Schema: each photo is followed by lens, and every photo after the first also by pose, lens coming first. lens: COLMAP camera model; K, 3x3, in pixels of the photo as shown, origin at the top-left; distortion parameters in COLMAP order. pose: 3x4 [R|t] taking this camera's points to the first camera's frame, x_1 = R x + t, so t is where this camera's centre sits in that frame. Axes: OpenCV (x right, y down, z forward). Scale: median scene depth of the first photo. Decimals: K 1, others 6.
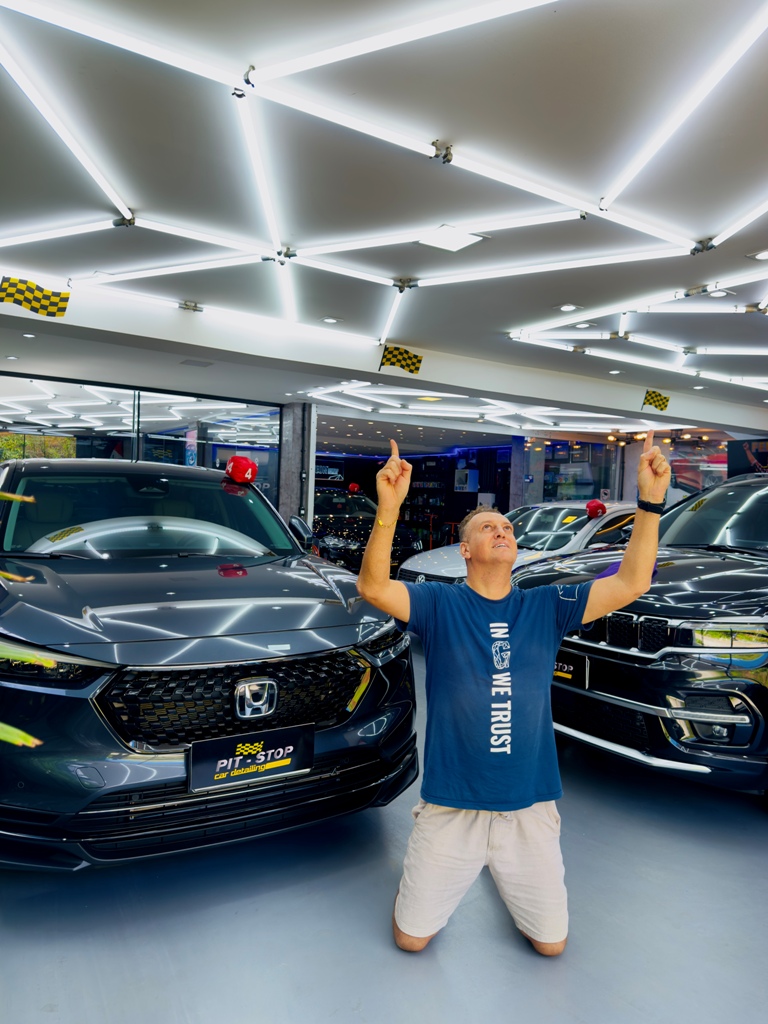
lens RADIAL K [[760.6, 0, 384.0], [0, 760.6, 512.0], [0, 0, 1]] dist [0.158541, -0.202092]
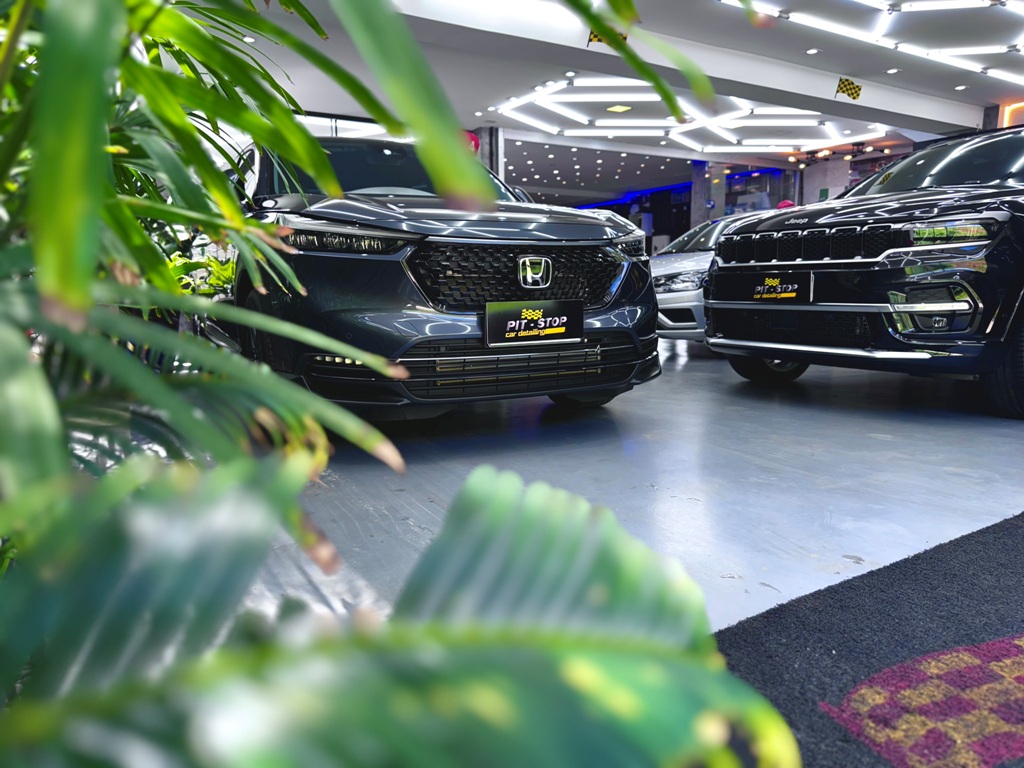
lens RADIAL K [[766.4, 0, 512.0], [0, 766.4, 384.0], [0, 0, 1]] dist [0.058777, -0.005900]
pose [[0.998593, -0.043459, -0.030370, -0.128831], [0.045975, 0.995081, 0.087753, 0.228515], [0.026407, -0.089026, 0.995679, -0.103176]]
